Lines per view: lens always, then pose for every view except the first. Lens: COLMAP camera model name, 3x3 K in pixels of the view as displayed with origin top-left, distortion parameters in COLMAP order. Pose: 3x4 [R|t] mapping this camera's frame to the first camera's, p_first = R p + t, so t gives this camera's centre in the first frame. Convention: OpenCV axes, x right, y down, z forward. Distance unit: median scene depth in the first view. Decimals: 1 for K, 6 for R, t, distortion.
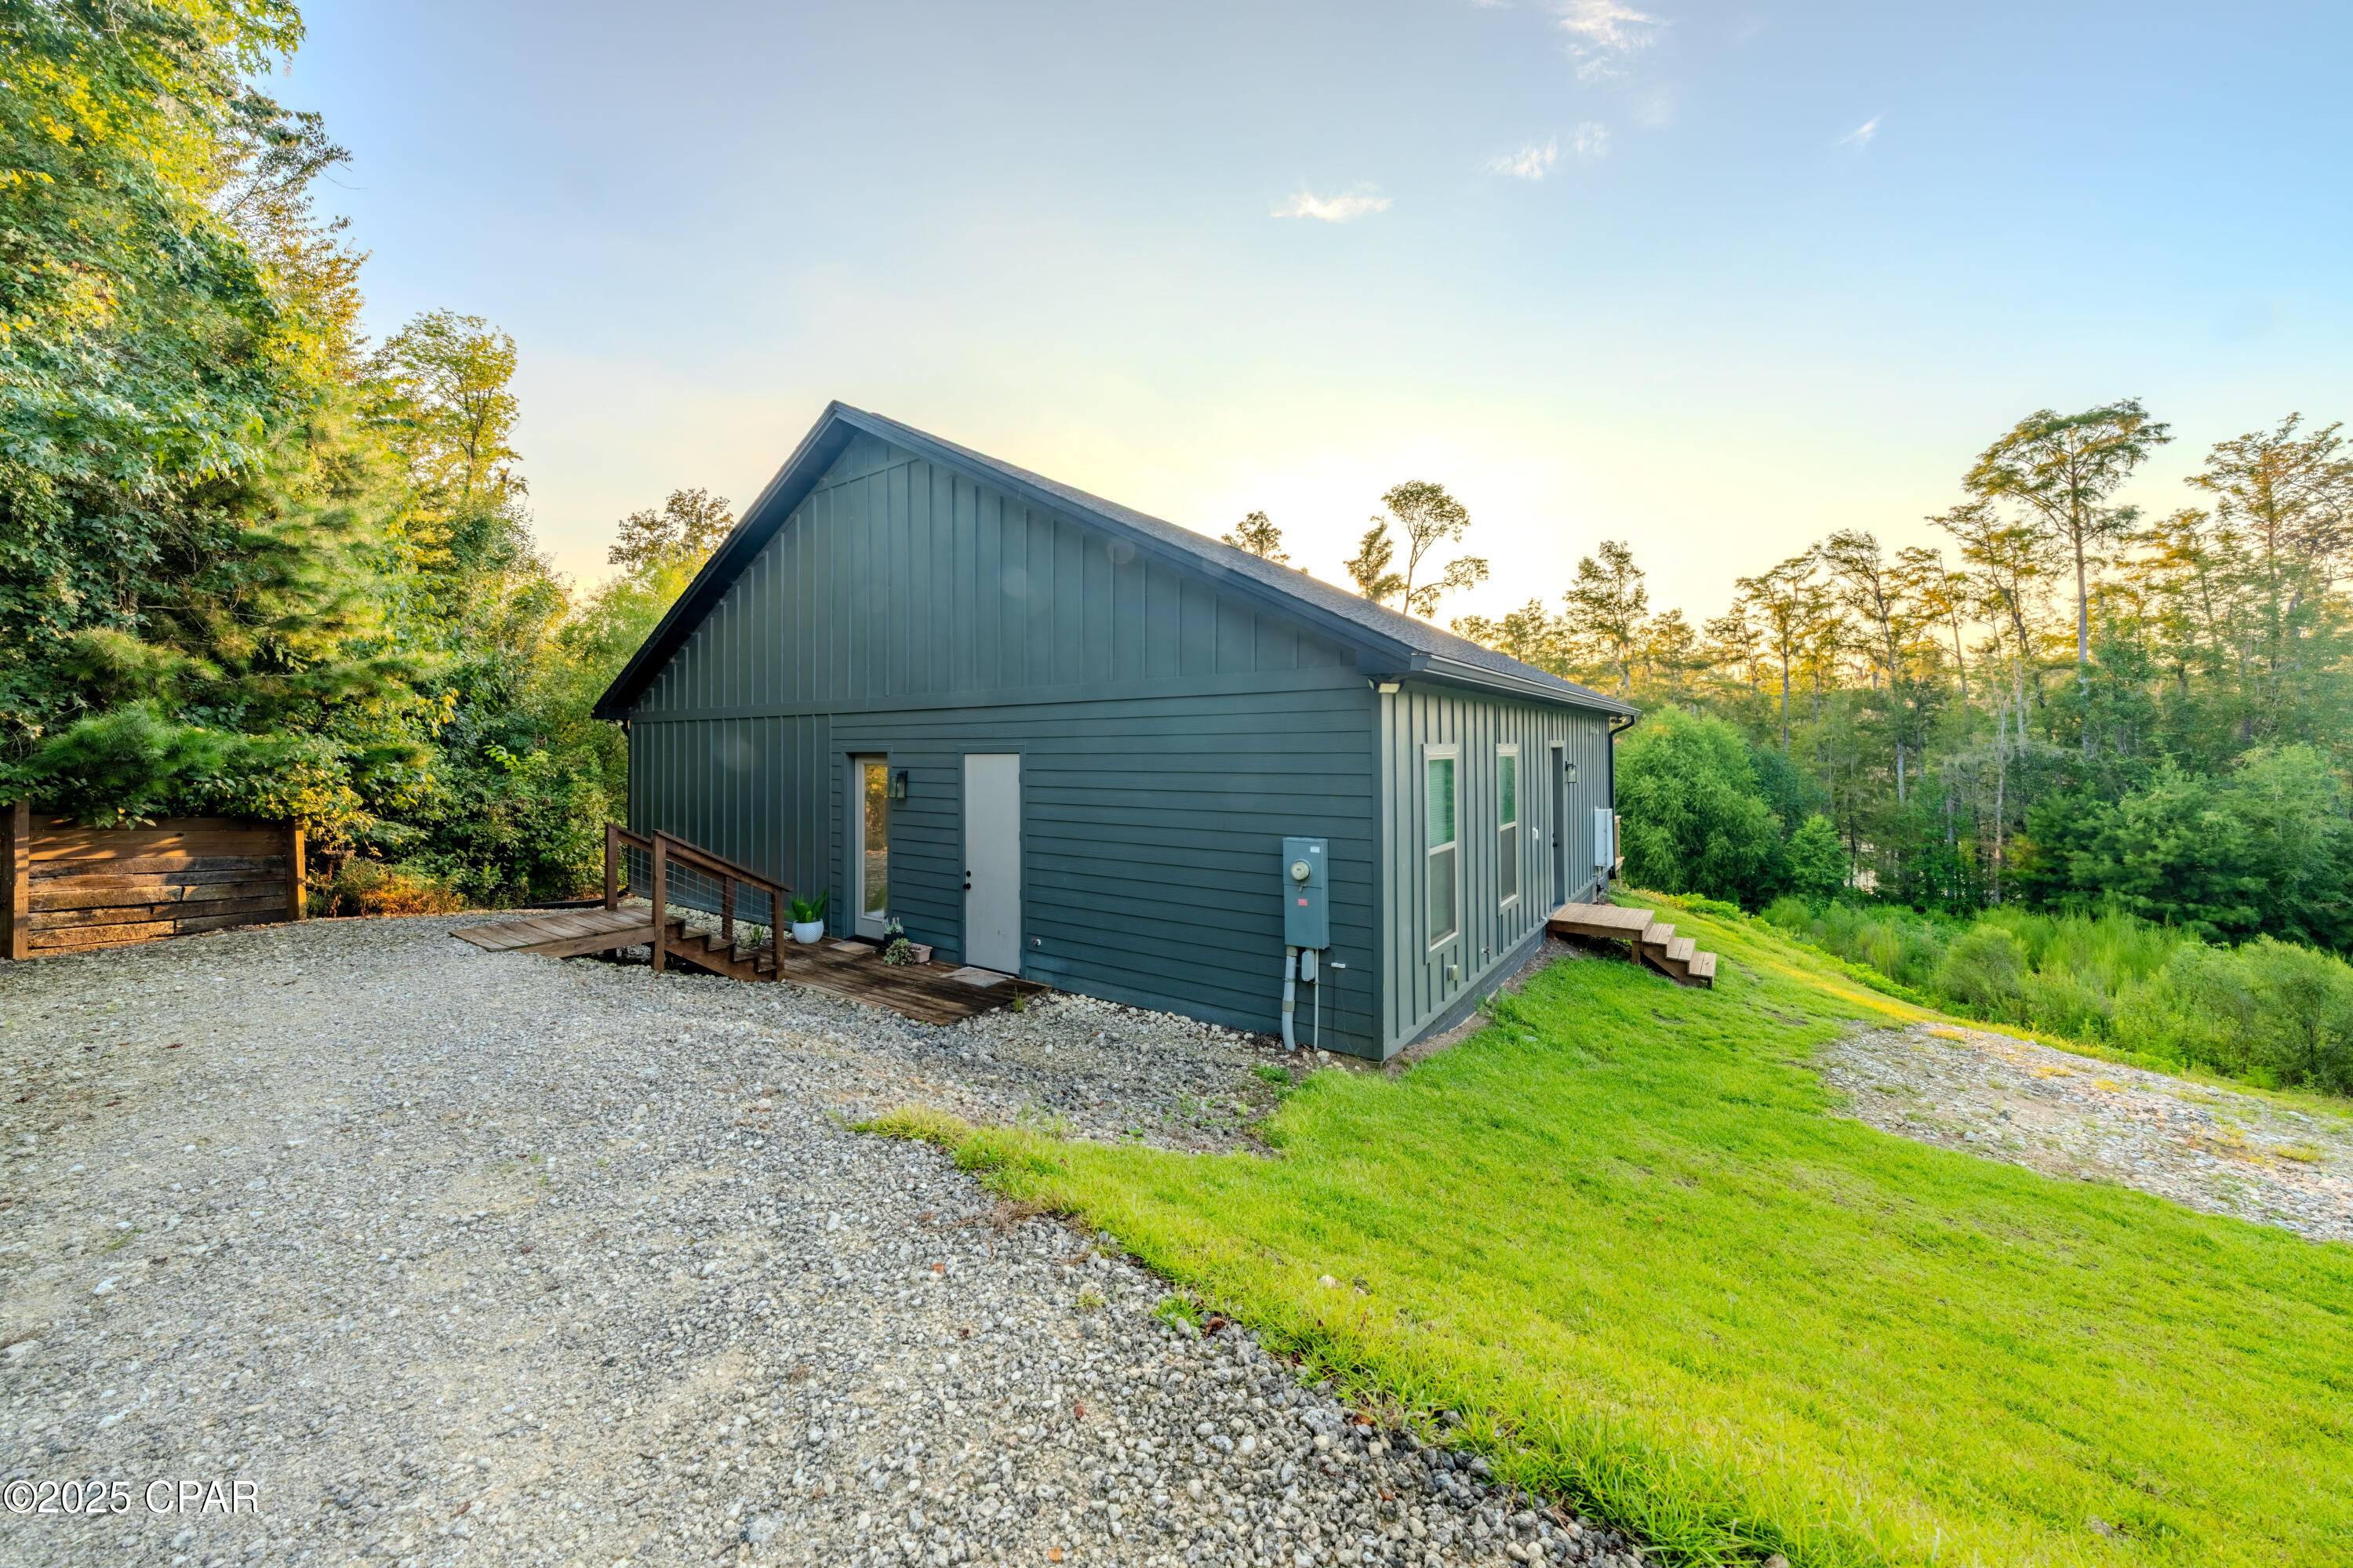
lens RADIAL K [[811.7, 0, 1160.6], [0, 811.7, 740.7], [0, 0, 1]] dist [0.000424, 0.000015]
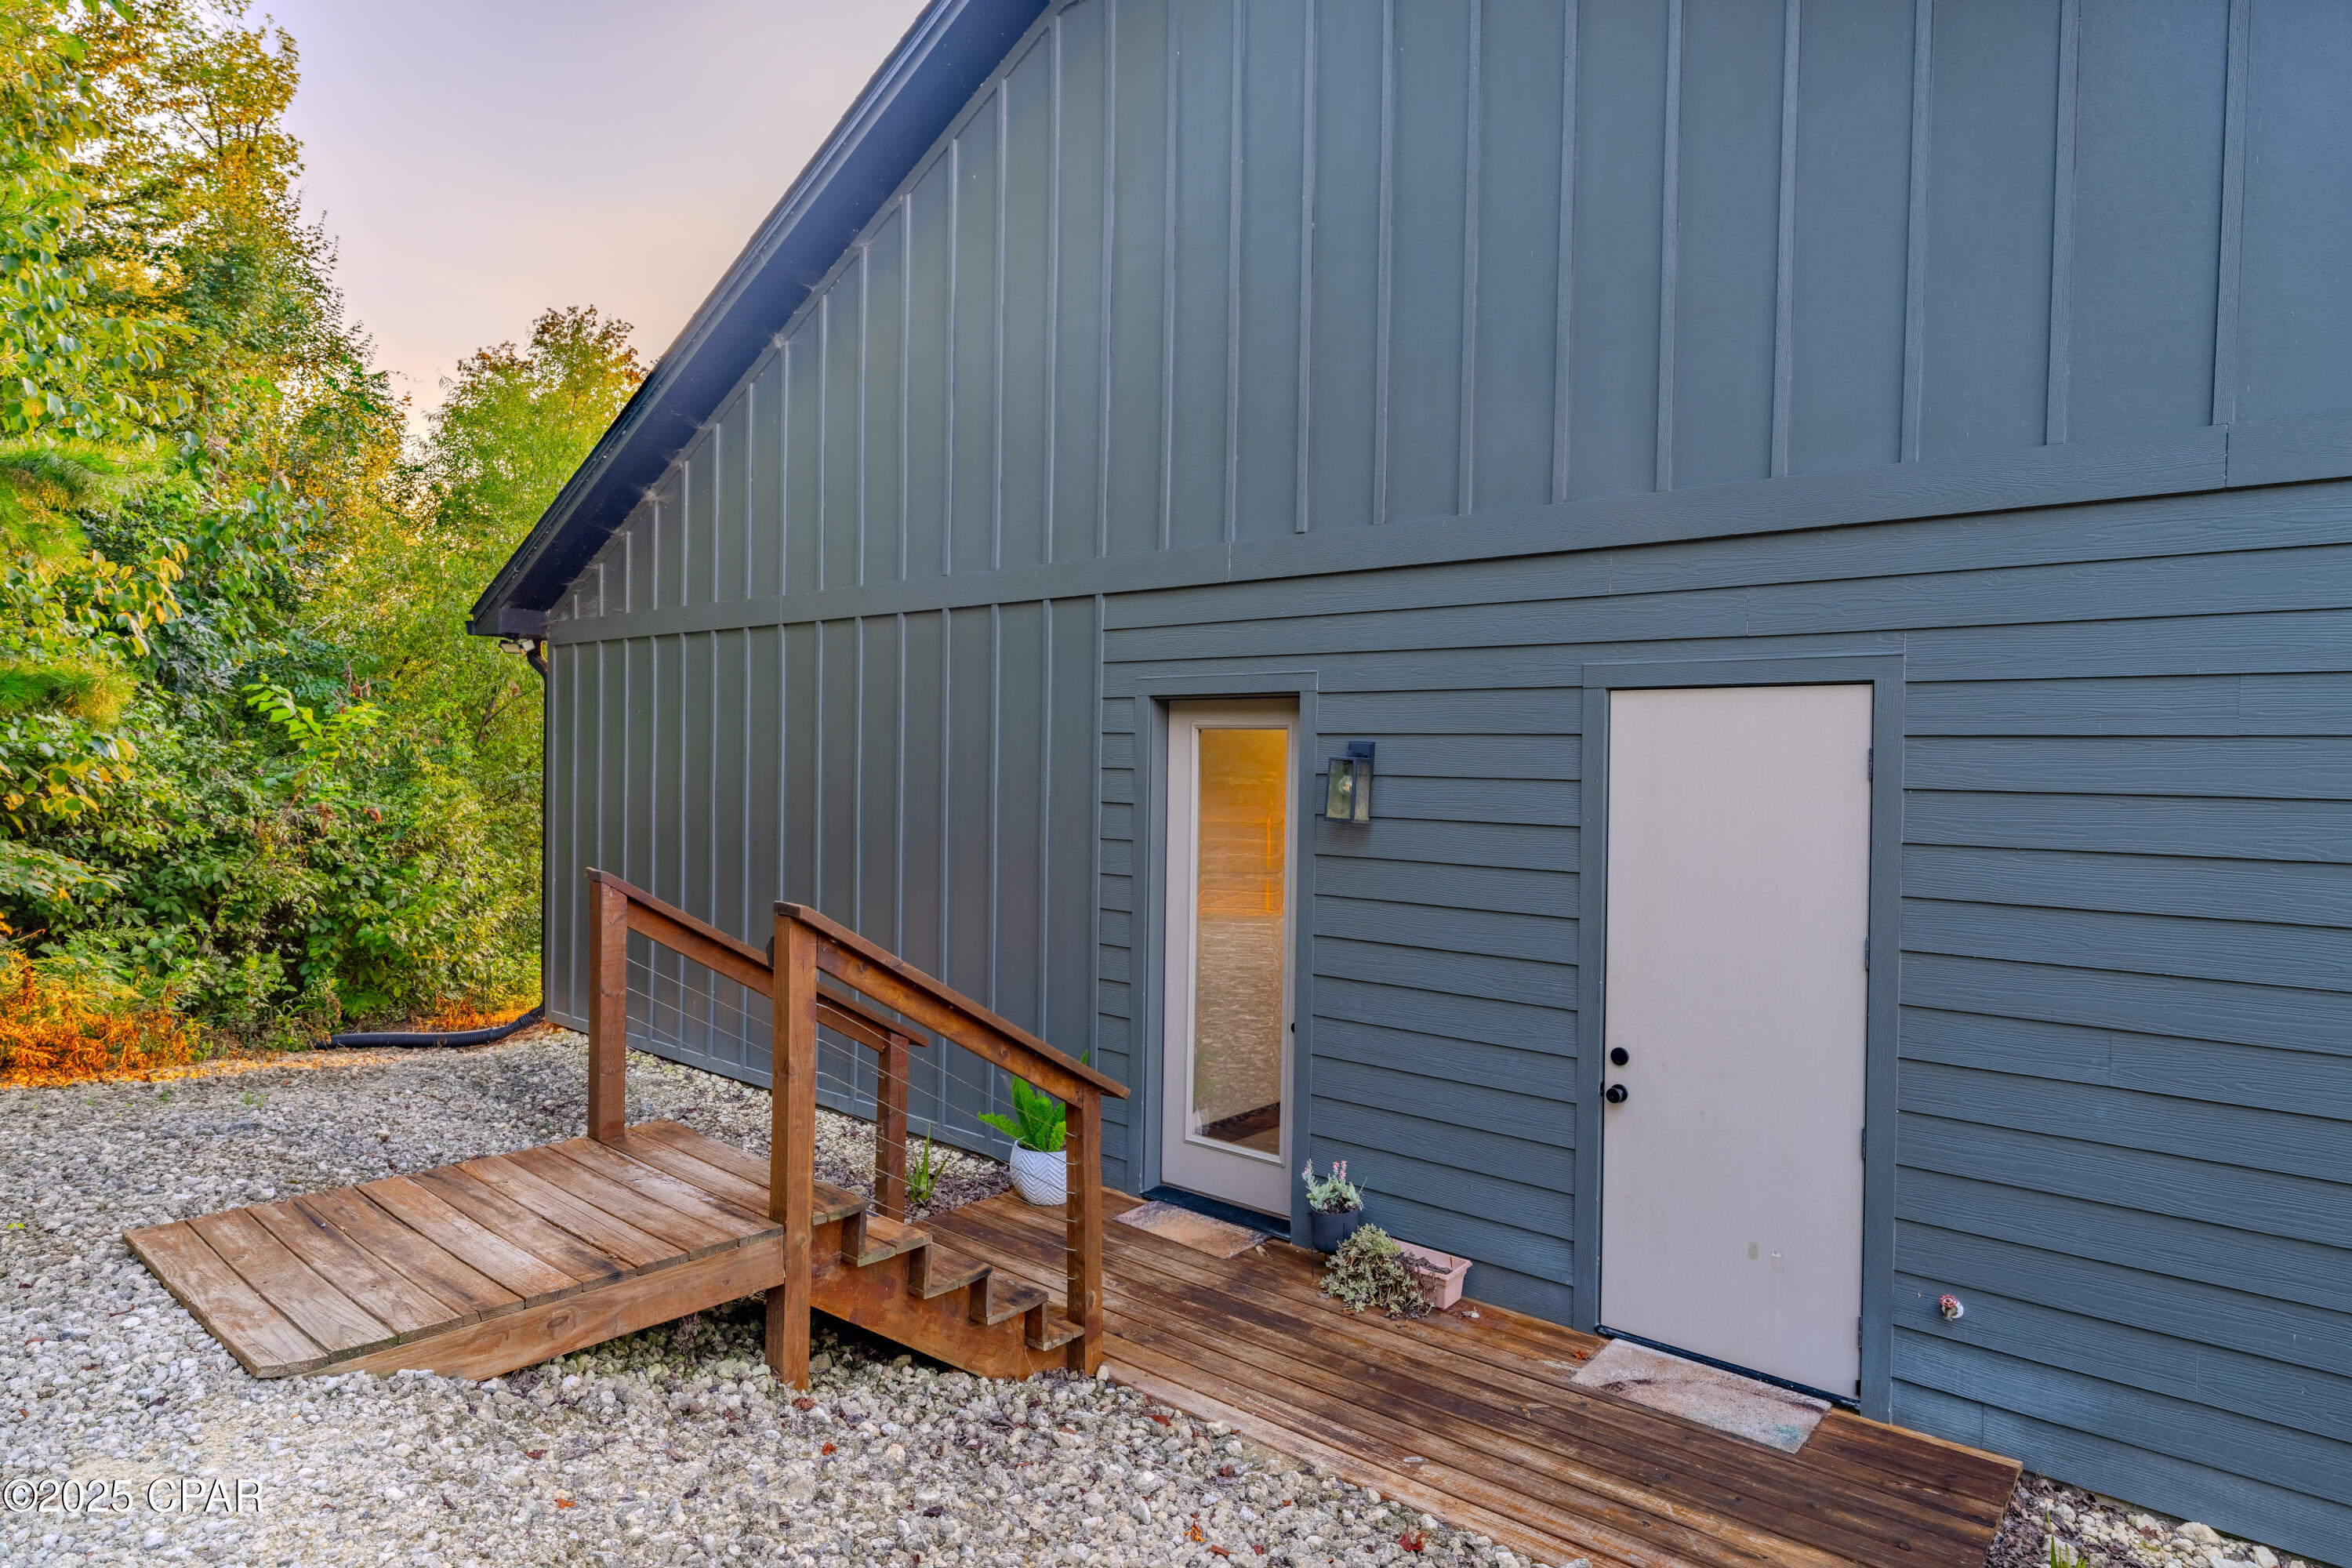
lens RADIAL K [[1343.9, 0, 1177.9], [0, 1343.9, 784.7], [0, 0, 1]] dist [0.003934, 0.000900]
pose [[0.995598, 0.022284, -0.091039, -0.251018], [-0.019609, 0.999352, 0.030168, 0.028156], [0.091653, -0.028250, 0.995390, 0.304115]]
